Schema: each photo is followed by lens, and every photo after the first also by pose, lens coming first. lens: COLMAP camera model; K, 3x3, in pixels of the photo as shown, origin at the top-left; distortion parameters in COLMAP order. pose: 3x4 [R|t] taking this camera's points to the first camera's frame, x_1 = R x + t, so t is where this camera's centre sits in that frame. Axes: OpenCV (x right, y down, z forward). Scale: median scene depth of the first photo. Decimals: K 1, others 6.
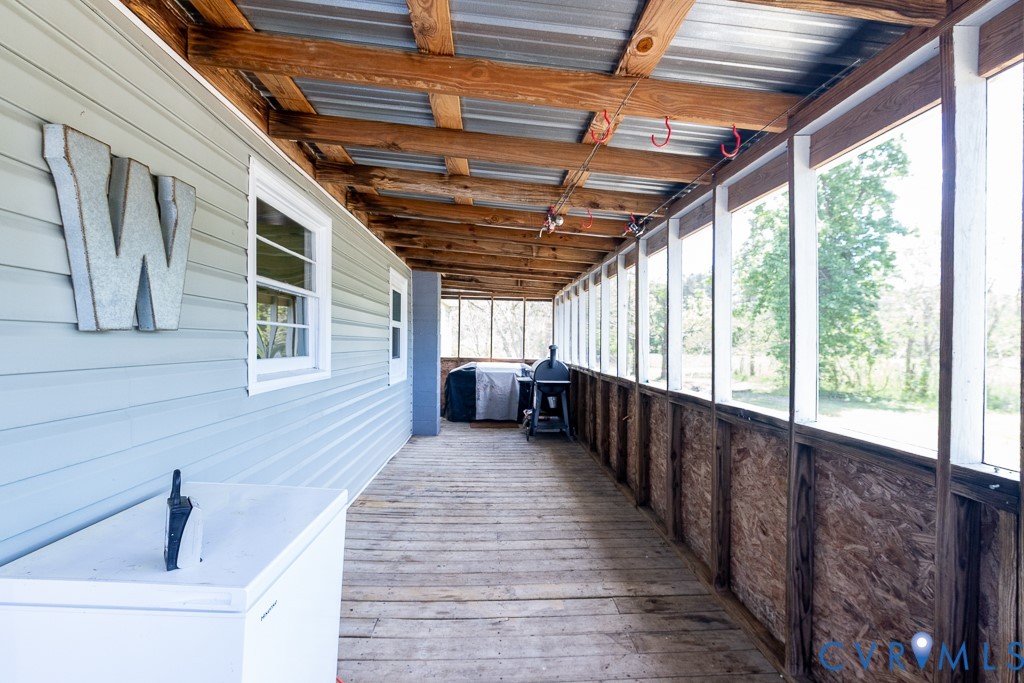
lens RADIAL K [[453.8, 0, 510.6], [0, 453.8, 344.0], [0, 0, 1]] dist [0.004390, -0.000183]
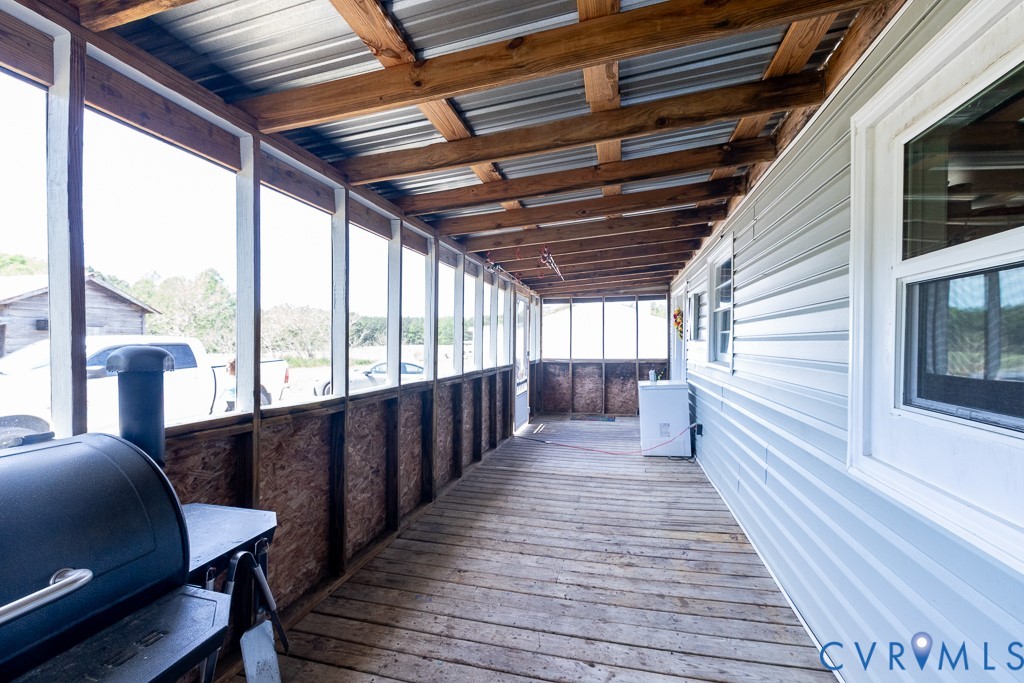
lens RADIAL K [[442.0, 0, 508.5], [0, 442.0, 343.1], [0, 0, 1]] dist [0.000574, -0.000444]
pose [[-0.956370, -0.007284, 0.292067, -0.162451], [-0.005908, 0.999967, 0.005592, -0.004354], [-0.292098, 0.003622, -0.956381, 1.859654]]
